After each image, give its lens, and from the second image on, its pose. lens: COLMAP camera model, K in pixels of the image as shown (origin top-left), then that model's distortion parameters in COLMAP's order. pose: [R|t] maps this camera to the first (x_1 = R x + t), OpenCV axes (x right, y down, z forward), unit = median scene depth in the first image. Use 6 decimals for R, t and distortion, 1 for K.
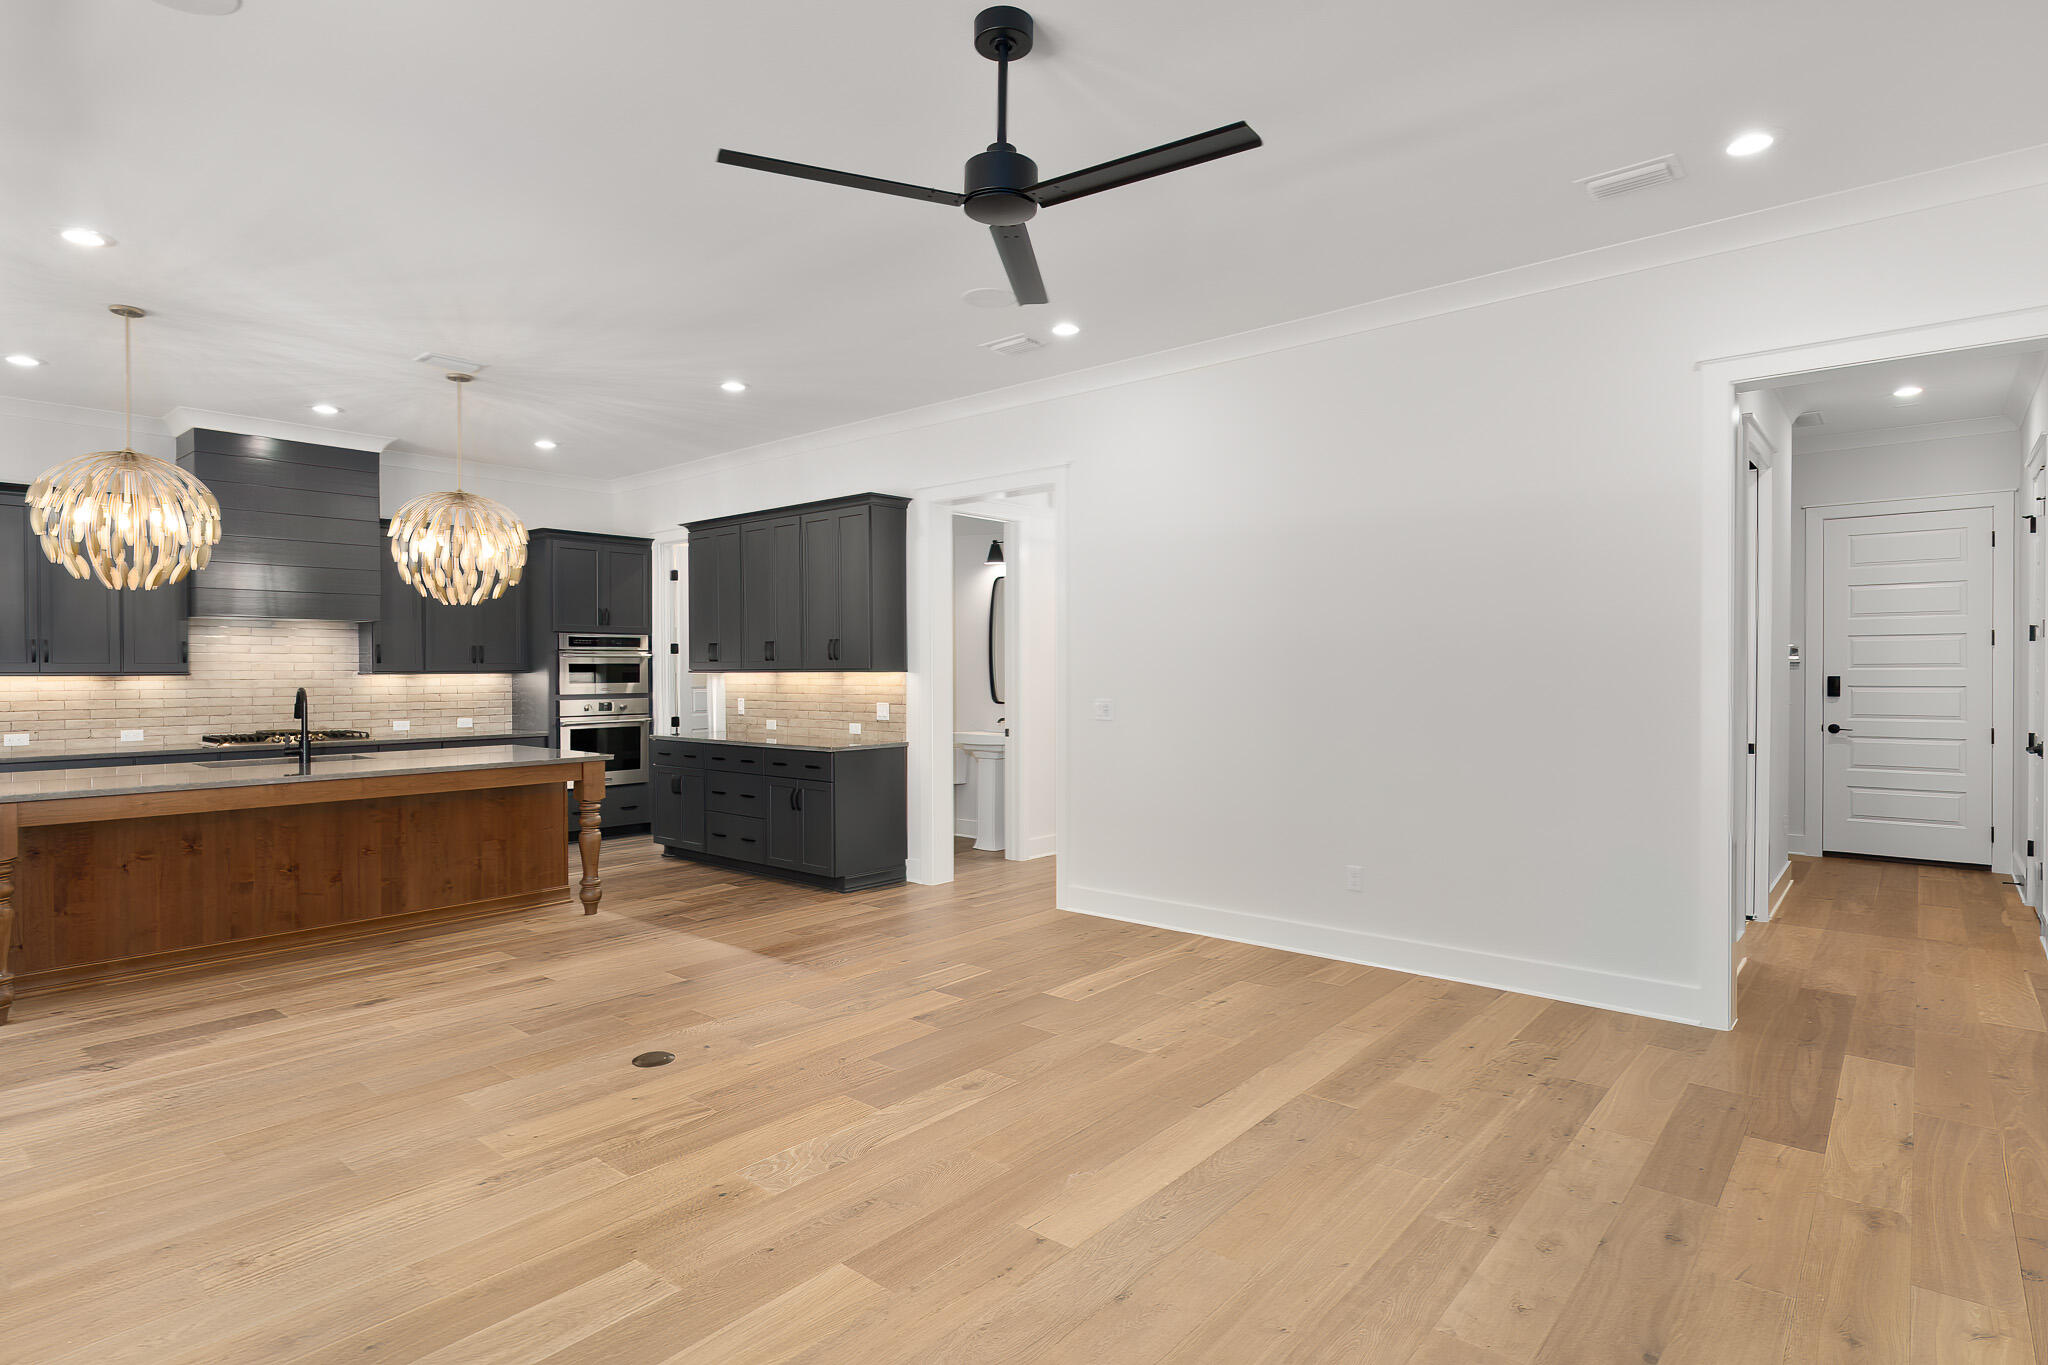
lens RADIAL K [[1059.9, 0, 1014.3], [0, 1059.9, 687.2], [0, 0, 1]] dist [-0.003835, 0.002481]
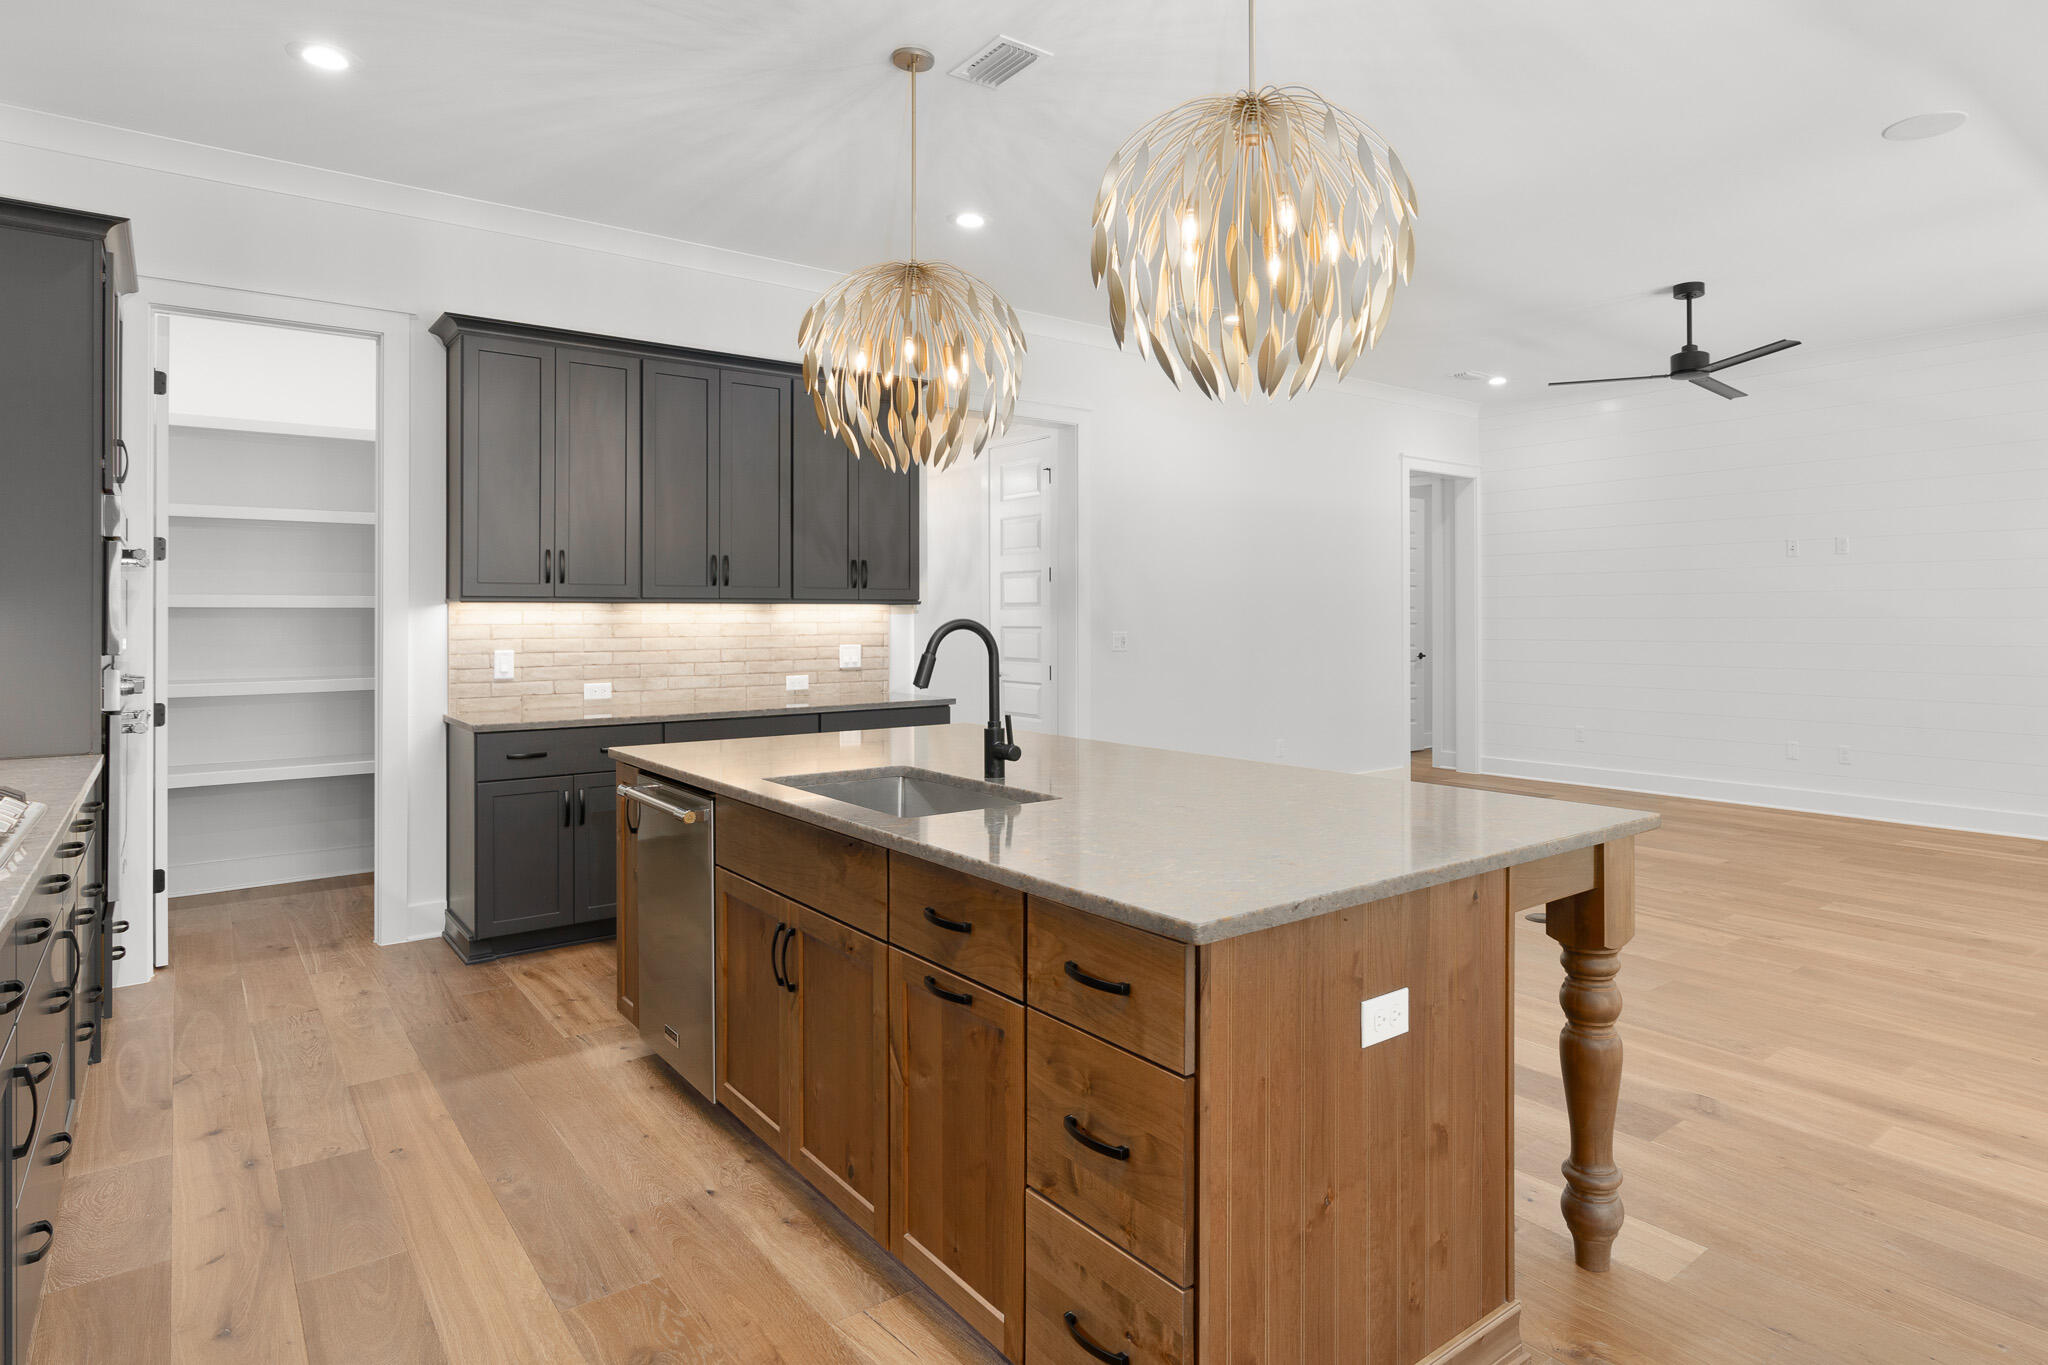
lens RADIAL K [[1147.6, 0, 1112.7], [0, 1147.6, 604.3], [0, 0, 1]] dist [-0.005321, 0.001211]
pose [[0.178642, 0.013390, 0.983823, -0.896504], [0.019993, 0.999652, -0.017235, 0.003433], [-0.983711, 0.022748, 0.178312, 0.657241]]
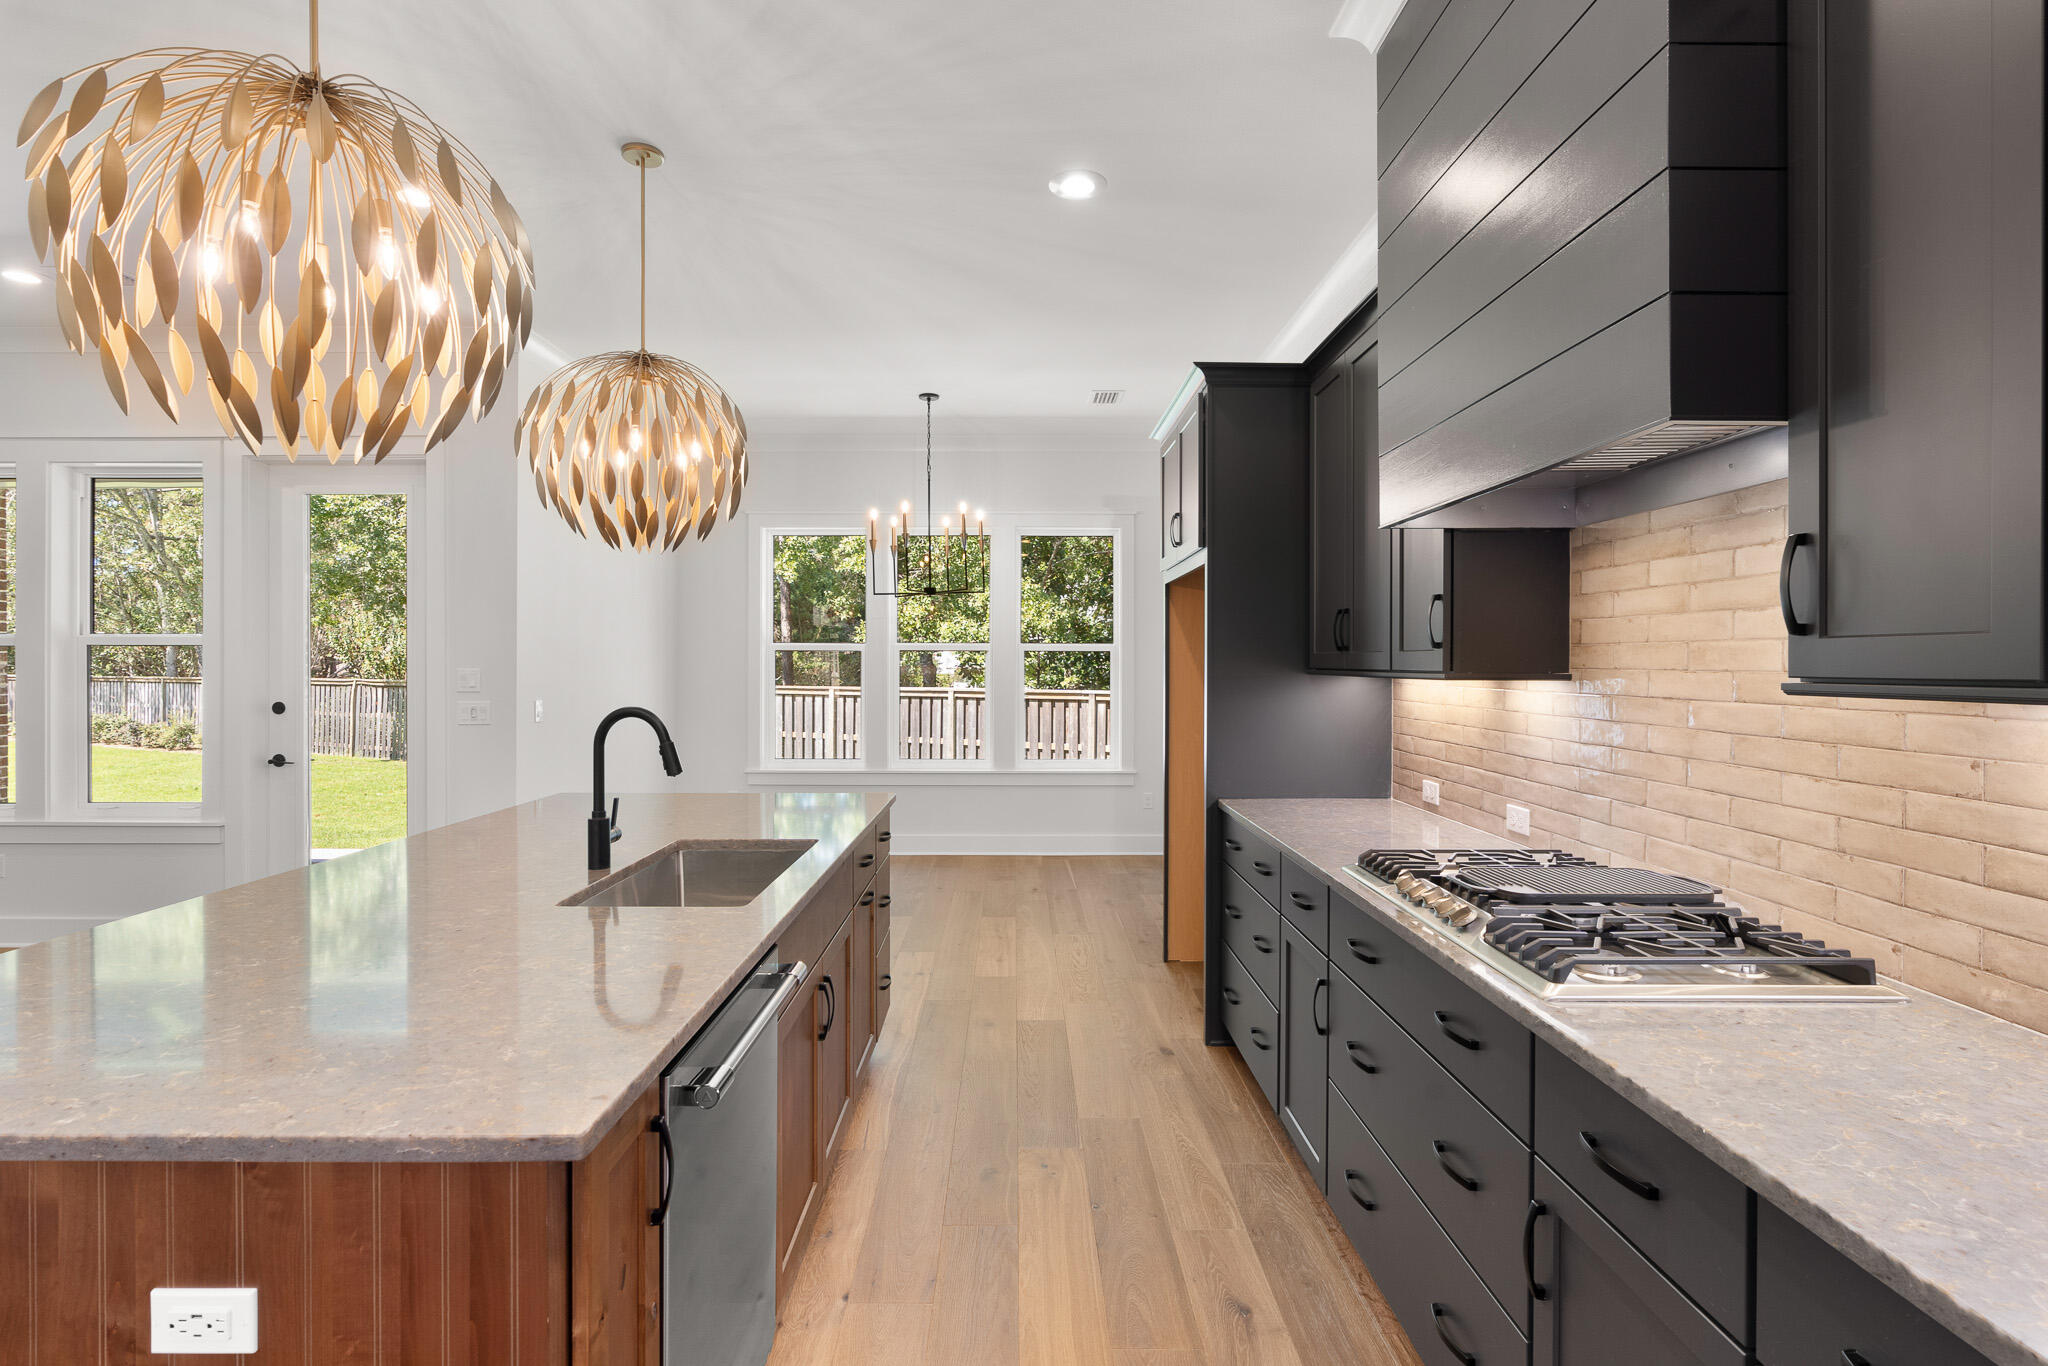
lens RADIAL K [[958.6, 0, 1016.1], [0, 958.6, 678.6], [0, 0, 1]] dist [-0.008016, 0.000035]
pose [[-0.759611, 0.015047, -0.650204, -0.410533], [-0.008526, 0.999416, 0.033090, -0.020638], [0.650322, 0.030679, -0.759039, 1.104301]]
